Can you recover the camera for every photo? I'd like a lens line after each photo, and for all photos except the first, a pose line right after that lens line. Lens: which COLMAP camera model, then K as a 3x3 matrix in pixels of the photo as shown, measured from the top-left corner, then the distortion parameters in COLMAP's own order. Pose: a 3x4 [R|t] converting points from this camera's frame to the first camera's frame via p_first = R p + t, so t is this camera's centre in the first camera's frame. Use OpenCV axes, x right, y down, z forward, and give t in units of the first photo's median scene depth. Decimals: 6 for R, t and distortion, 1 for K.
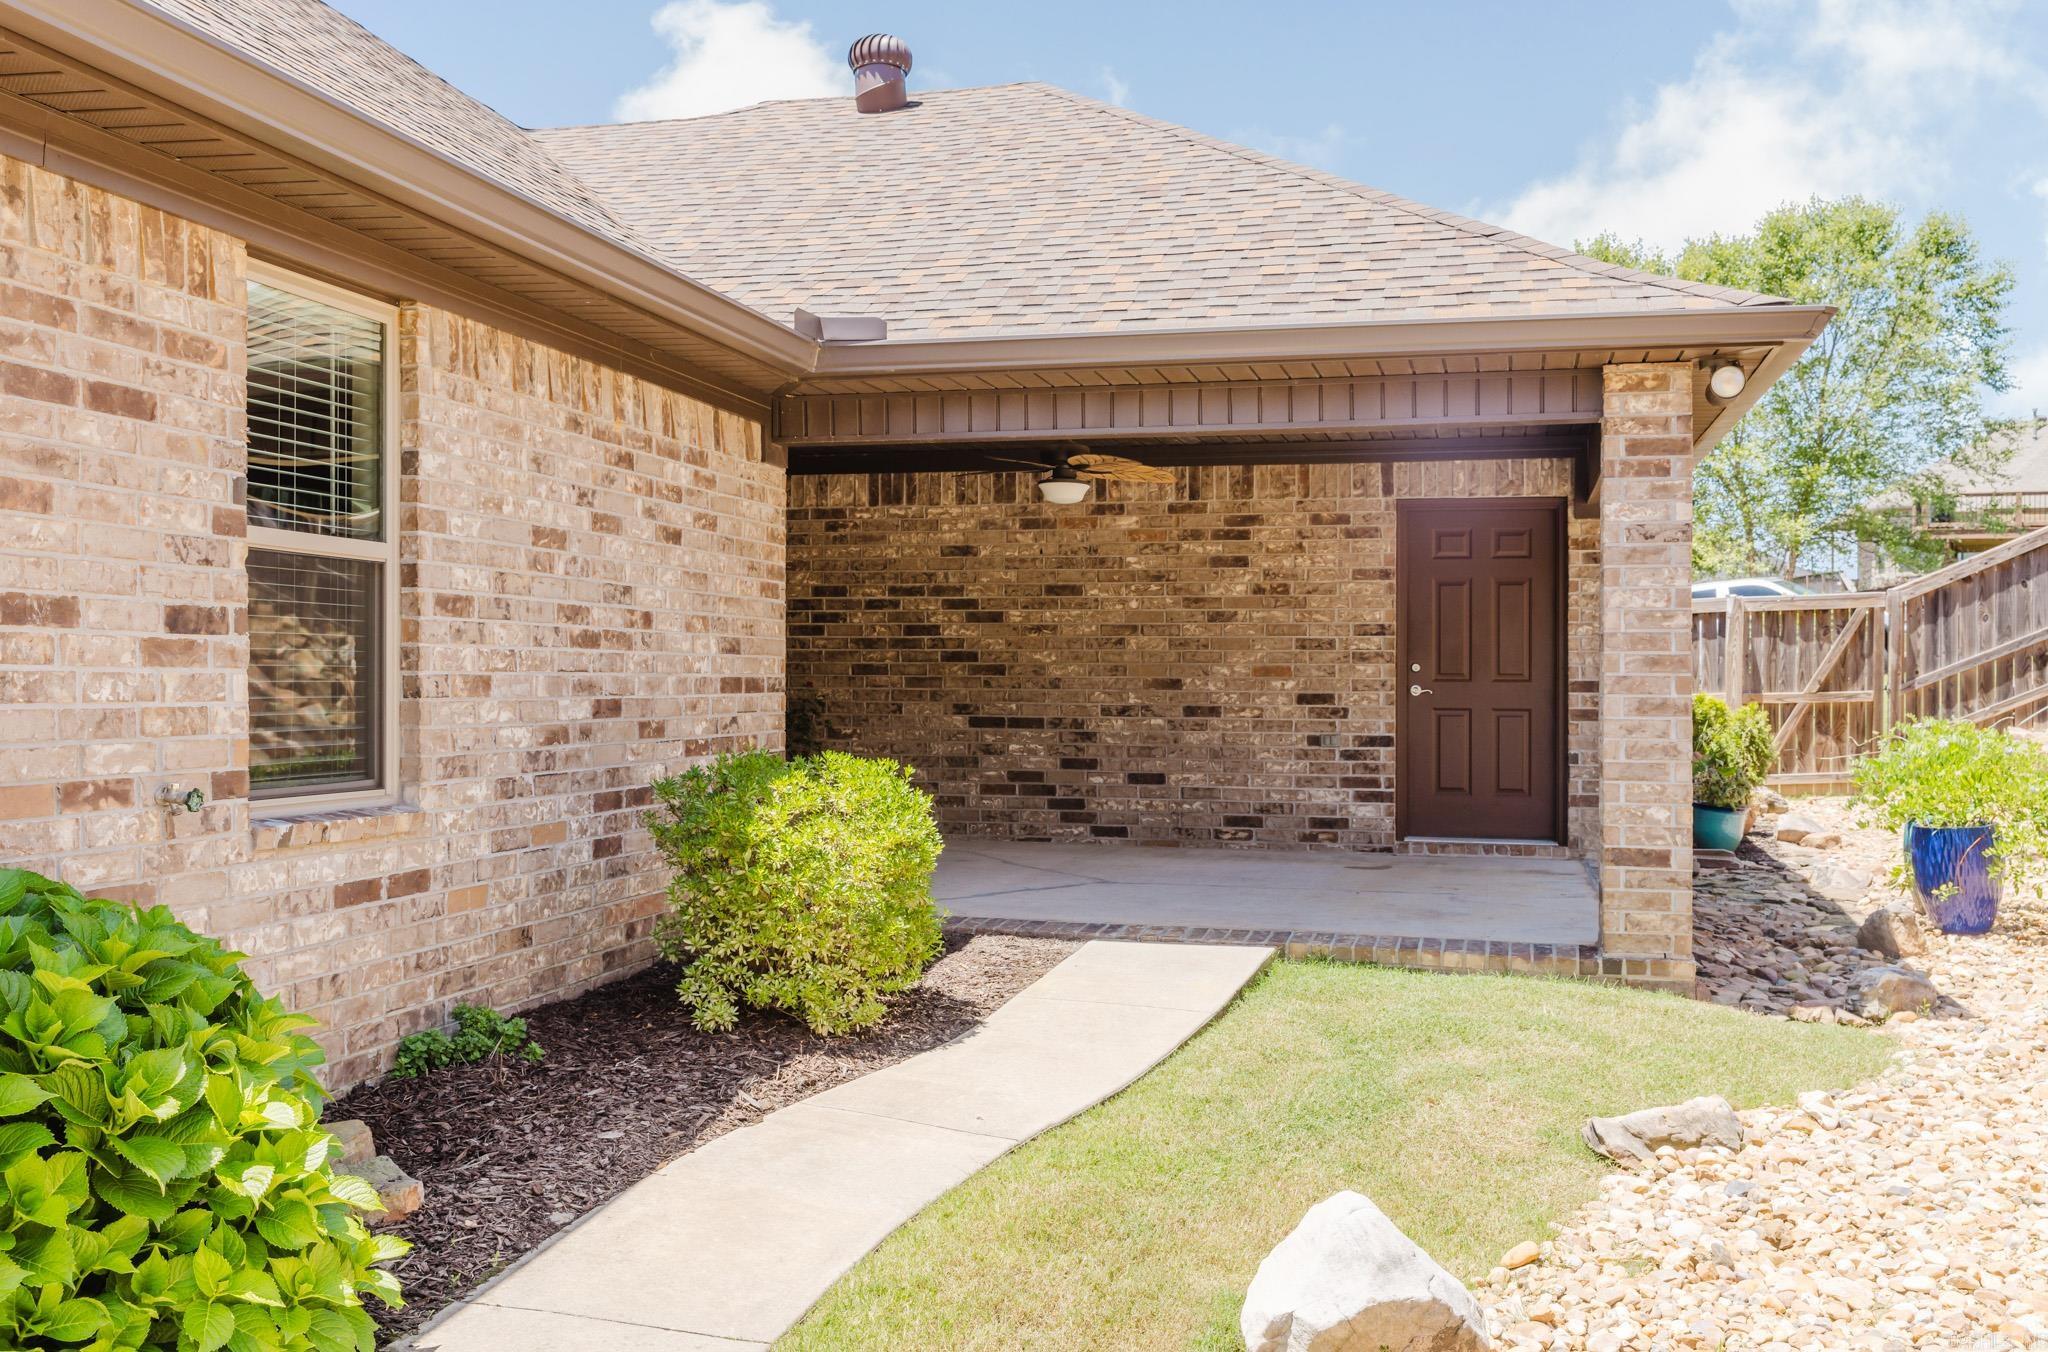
lens RADIAL K [[1892.9, 0, 1026.9], [0, 1892.9, 774.7], [0, 0, 1]] dist [0.000075, 0.005287]
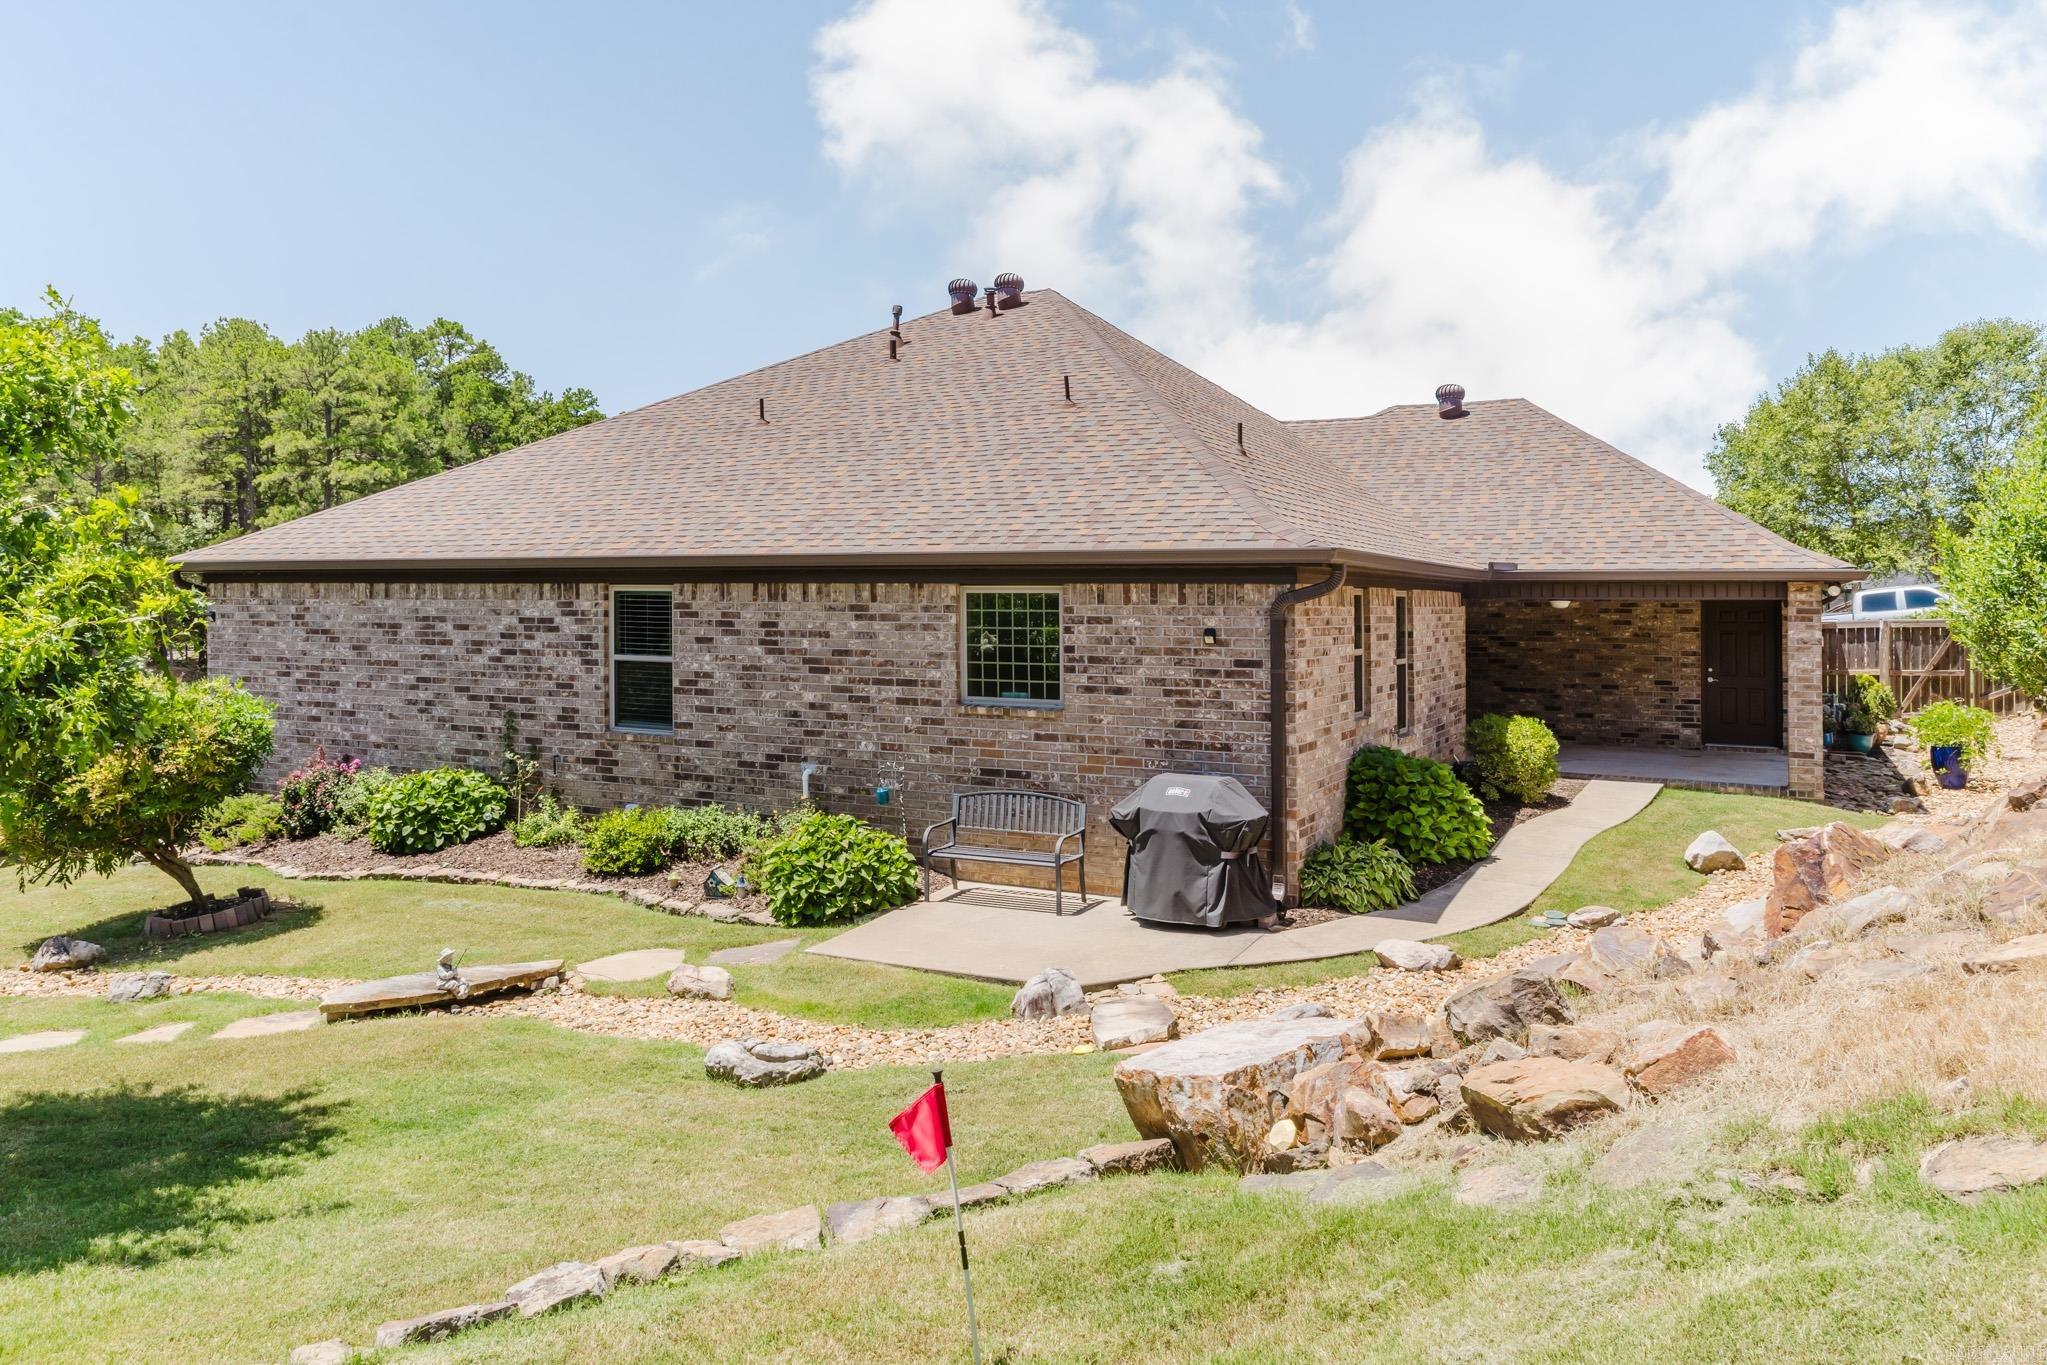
lens RADIAL K [[1386.4, 0, 1063.2], [0, 1386.4, 621.2], [0, 0, 1]] dist [0.019031, 0.001100]
pose [[0.976565, 0.002373, -0.215208, -0.312863], [-0.011073, 0.999169, -0.039228, -0.063546], [0.214936, 0.040691, 0.975780, -1.296938]]
